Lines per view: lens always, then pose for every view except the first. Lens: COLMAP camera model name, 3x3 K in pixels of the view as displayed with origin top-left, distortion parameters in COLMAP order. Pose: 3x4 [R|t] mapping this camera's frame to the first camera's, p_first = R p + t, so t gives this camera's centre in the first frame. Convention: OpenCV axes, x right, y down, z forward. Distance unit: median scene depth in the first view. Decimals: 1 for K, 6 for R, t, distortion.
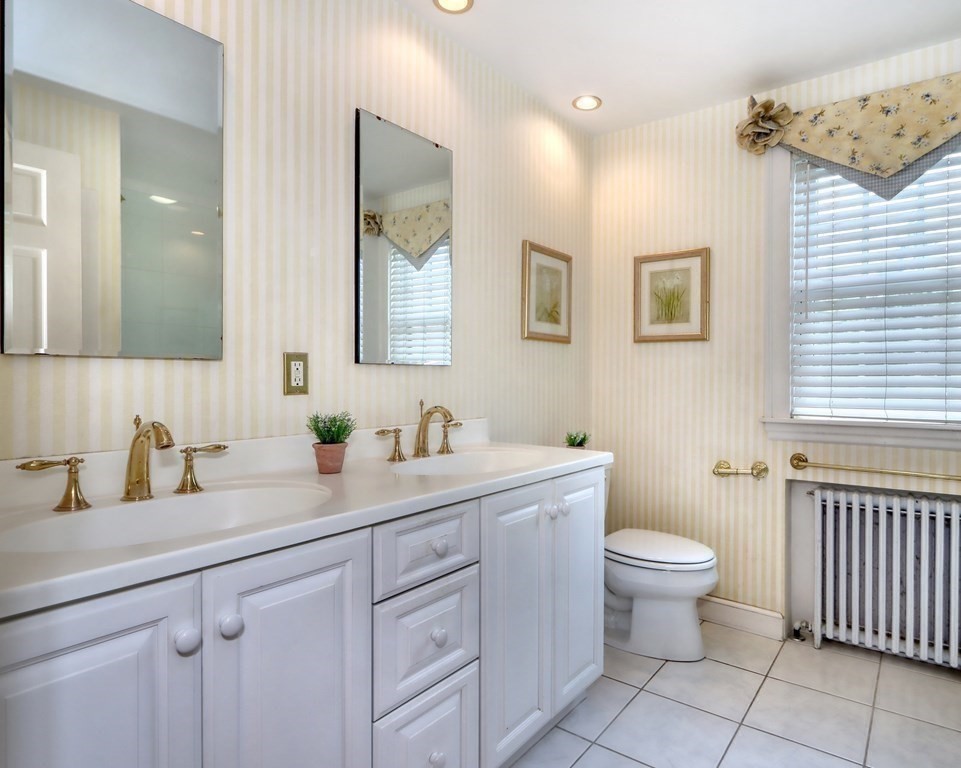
lens RADIAL K [[562.7, 0, 482.7], [0, 562.7, 383.9], [0, 0, 1]] dist [0.001004, 0.000202]
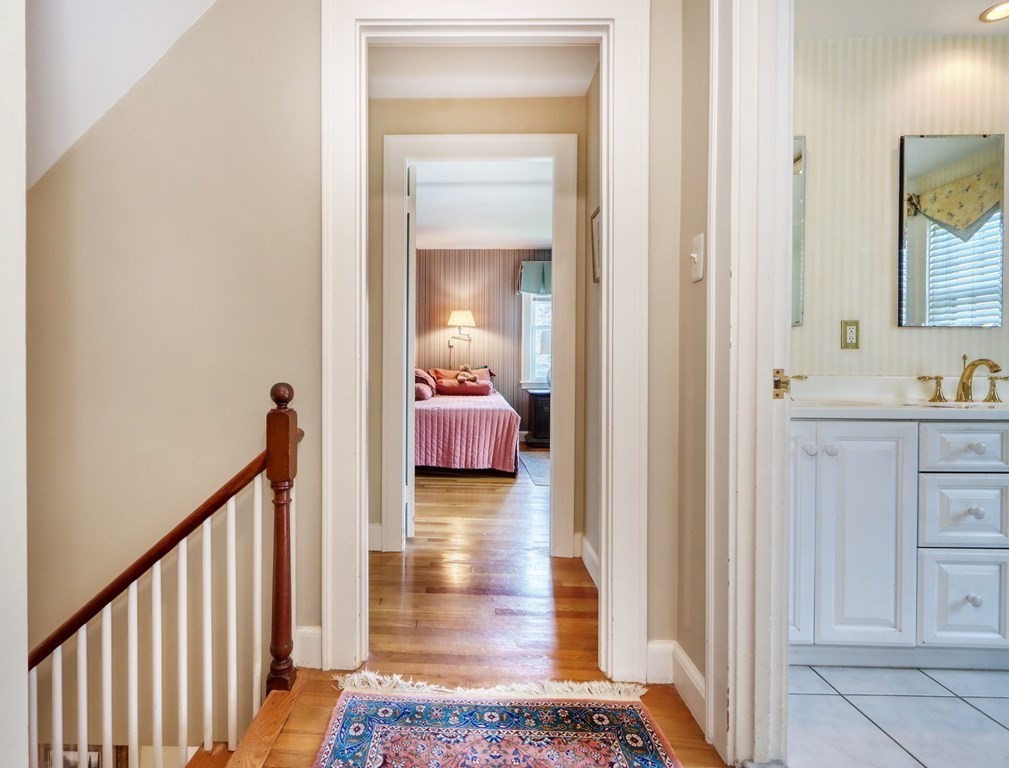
lens RADIAL K [[477.1, 0, 525.7], [0, 477.1, 366.4], [0, 0, 1]] dist [-0.003141, -0.000630]
pose [[0.650726, 0.006886, -0.759281, 0.053901], [-0.005160, 0.999976, 0.004646, 0.053576], [0.759295, 0.000894, 0.650746, -0.385688]]
